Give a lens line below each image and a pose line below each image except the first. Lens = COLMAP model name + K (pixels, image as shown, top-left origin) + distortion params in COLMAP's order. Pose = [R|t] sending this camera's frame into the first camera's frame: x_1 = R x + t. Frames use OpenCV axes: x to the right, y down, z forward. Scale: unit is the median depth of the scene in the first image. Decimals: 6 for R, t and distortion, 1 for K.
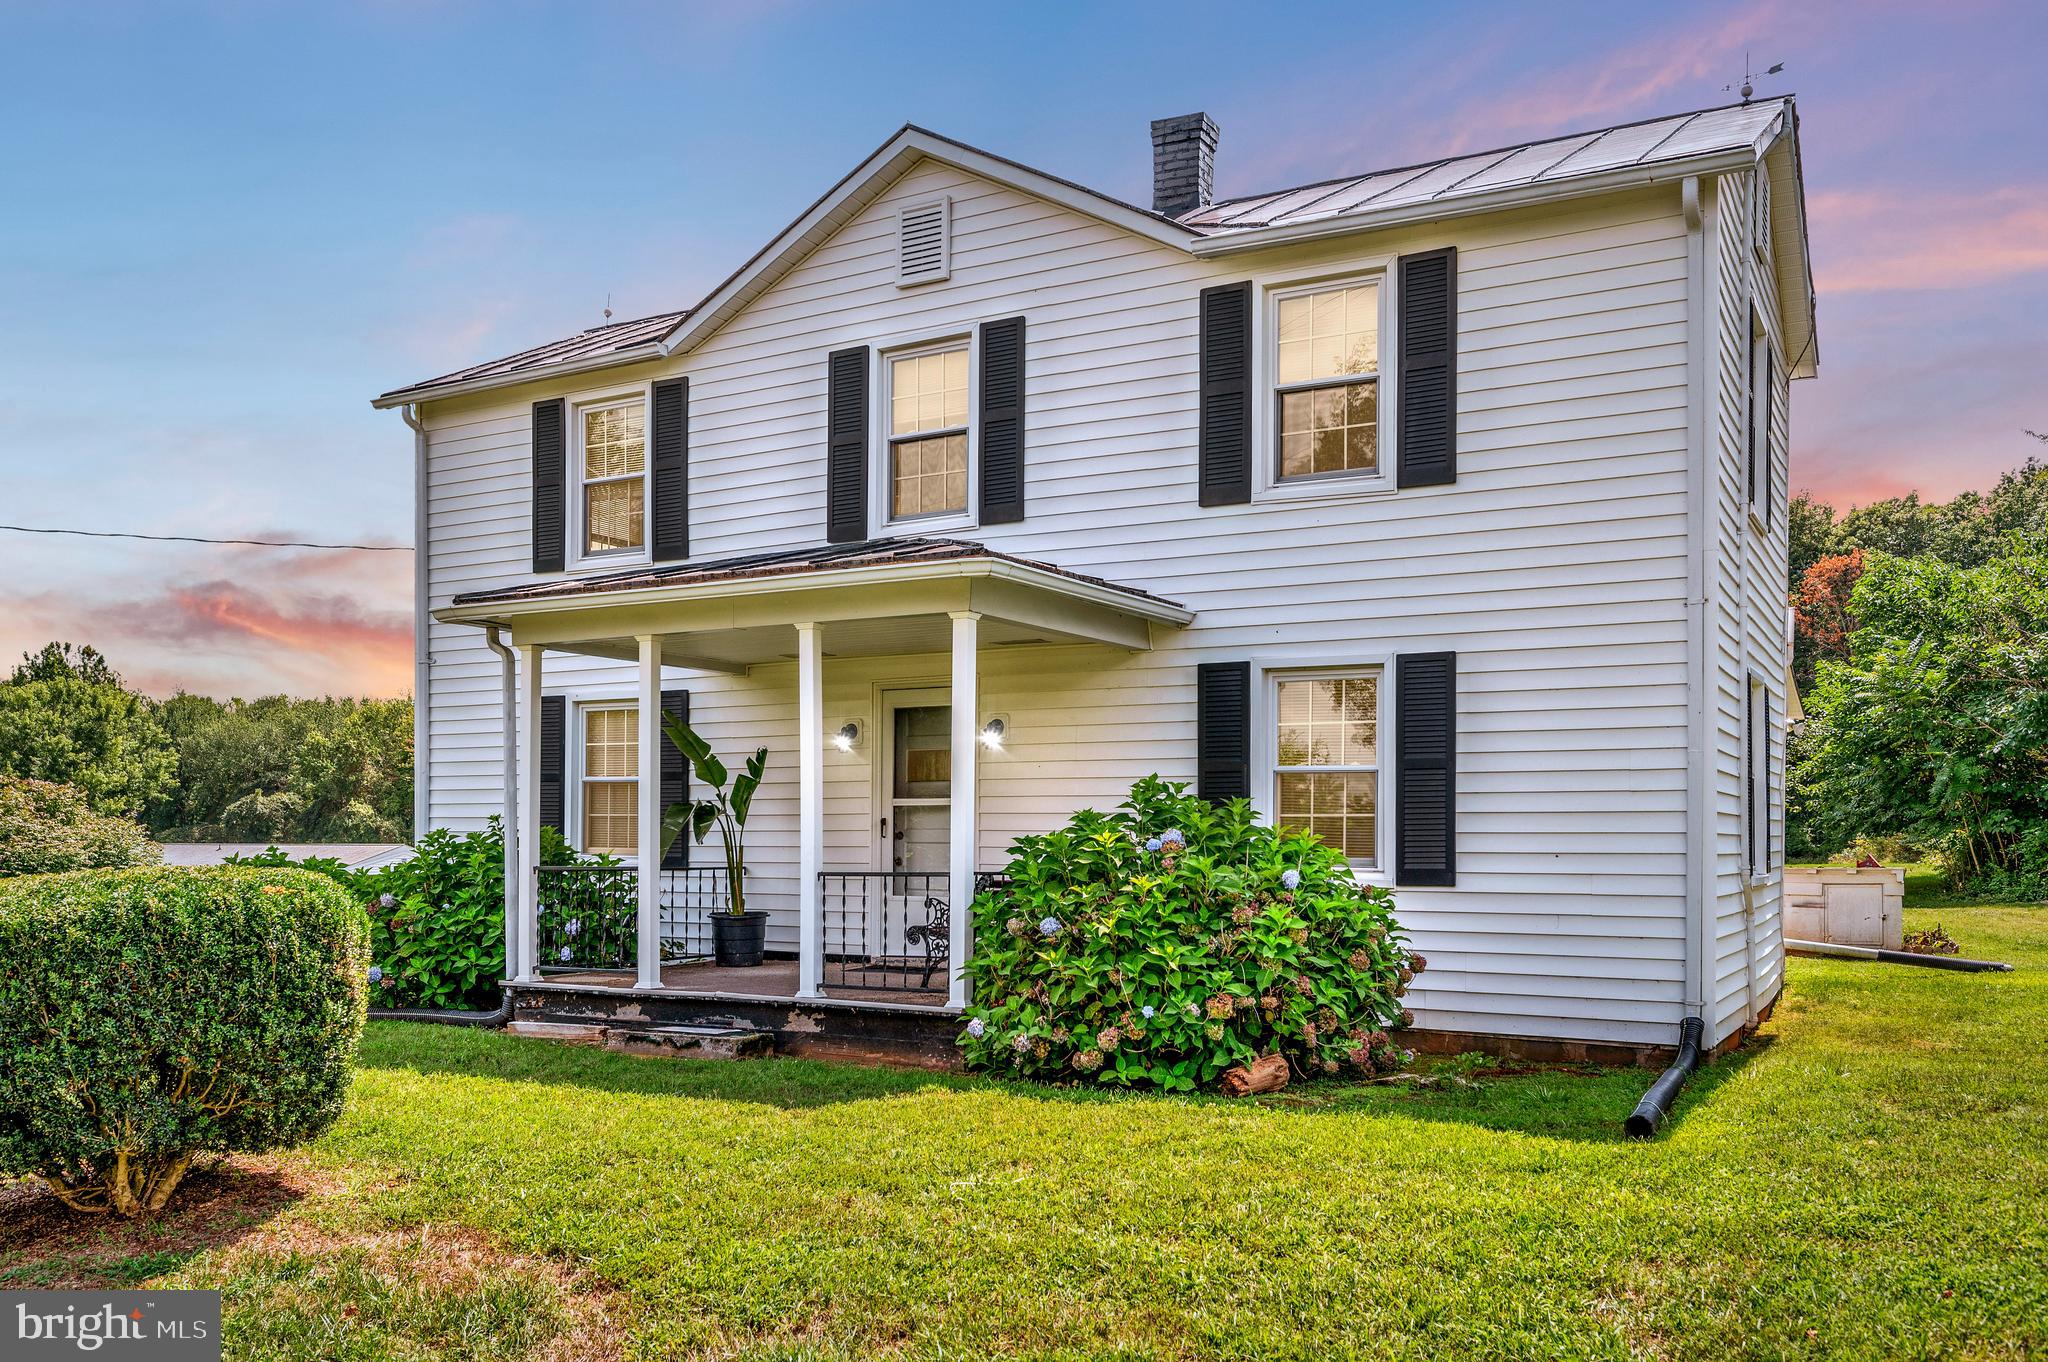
lens RADIAL K [[1645.4, 0, 1020.2], [0, 1645.4, 833.9], [0, 0, 1]] dist [-0.008290, -0.002393]
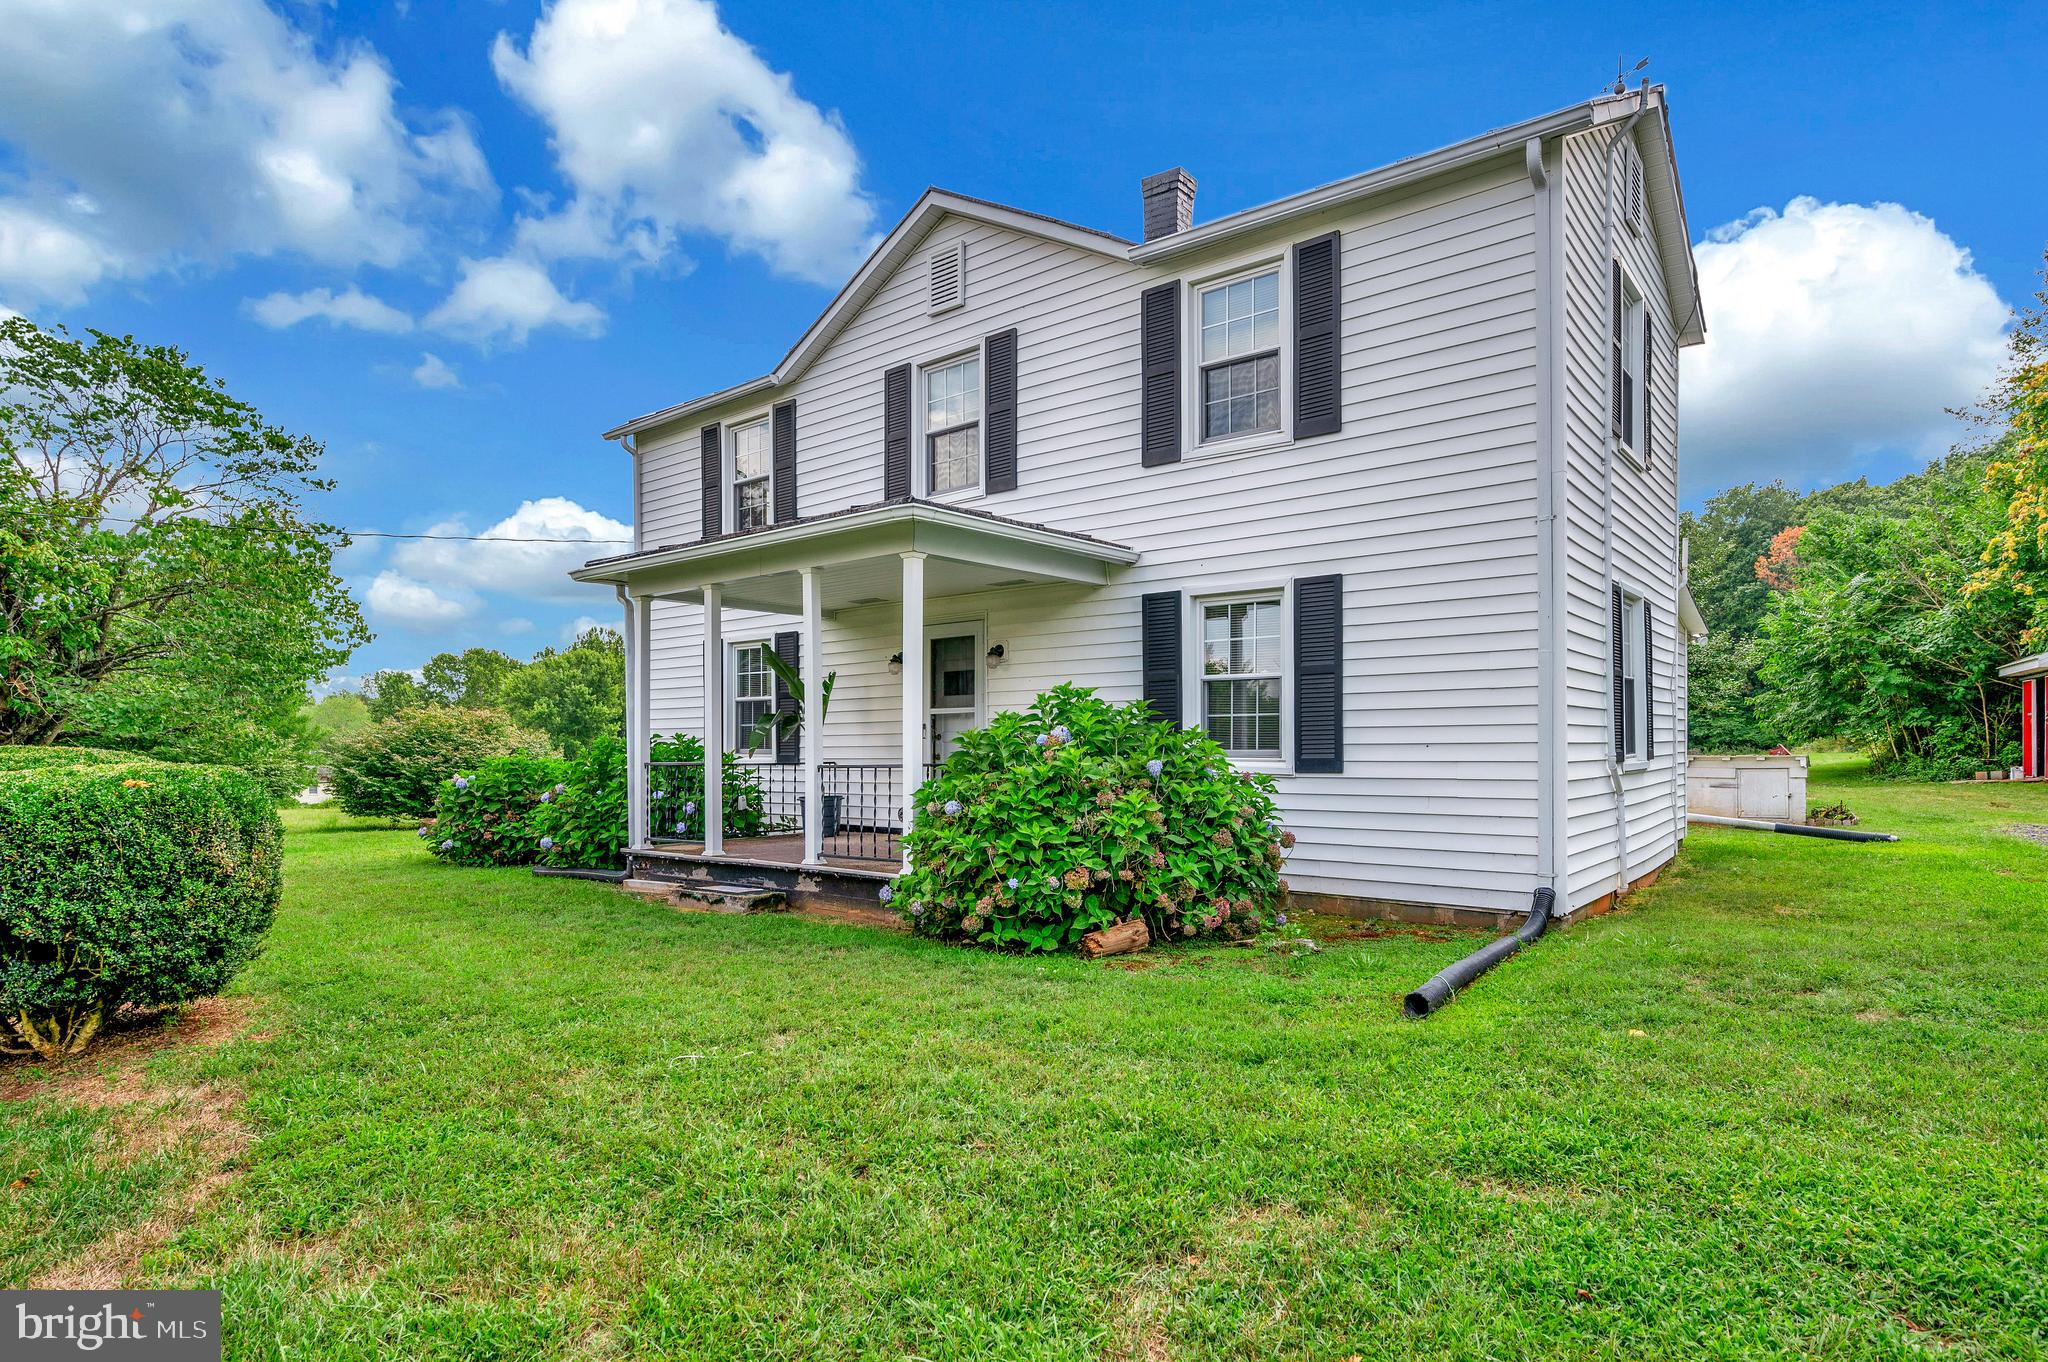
lens RADIAL K [[1092.4, 0, 1032.3], [0, 1092.4, 742.9], [0, 0, 1]] dist [-0.001555, -0.000770]
pose [[0.987924, -0.011607, -0.154507, 0.159353], [0.011945, 0.999928, 0.001264, 0.006587], [0.154481, -0.003095, 0.987991, 0.183840]]
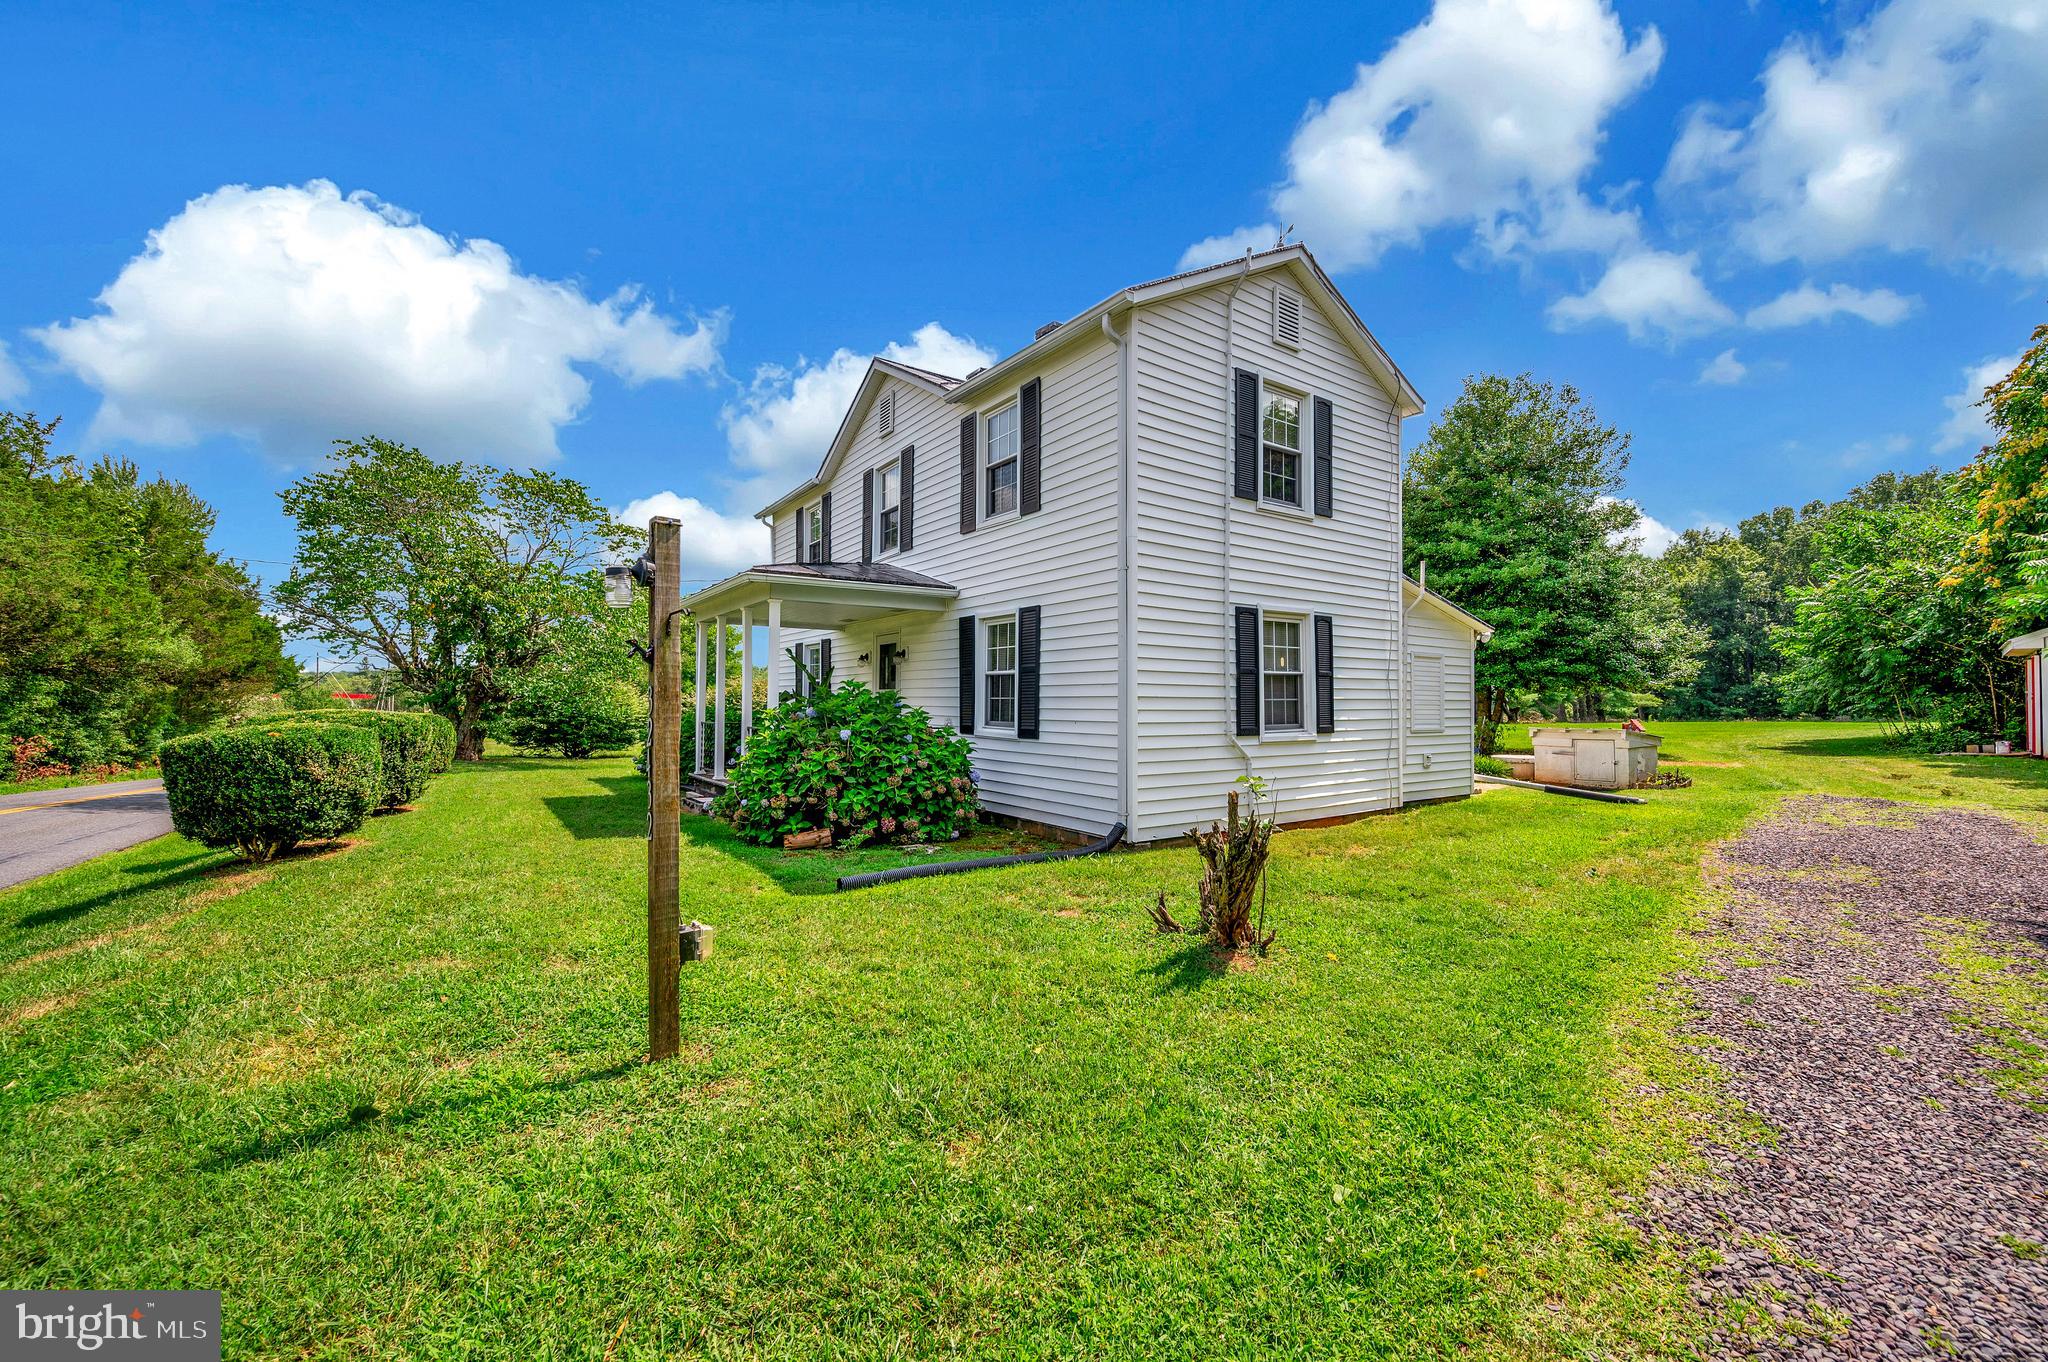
lens RADIAL K [[816.8, 0, 1024.0], [0, 816.8, 681.0], [0, 0, 1]] dist [-0.011388, -0.000004]
pose [[0.908900, -0.013071, -0.416808, 0.589907], [0.001817, 0.999623, -0.027386, -0.006193], [0.417009, 0.024134, 0.908582, 0.196099]]
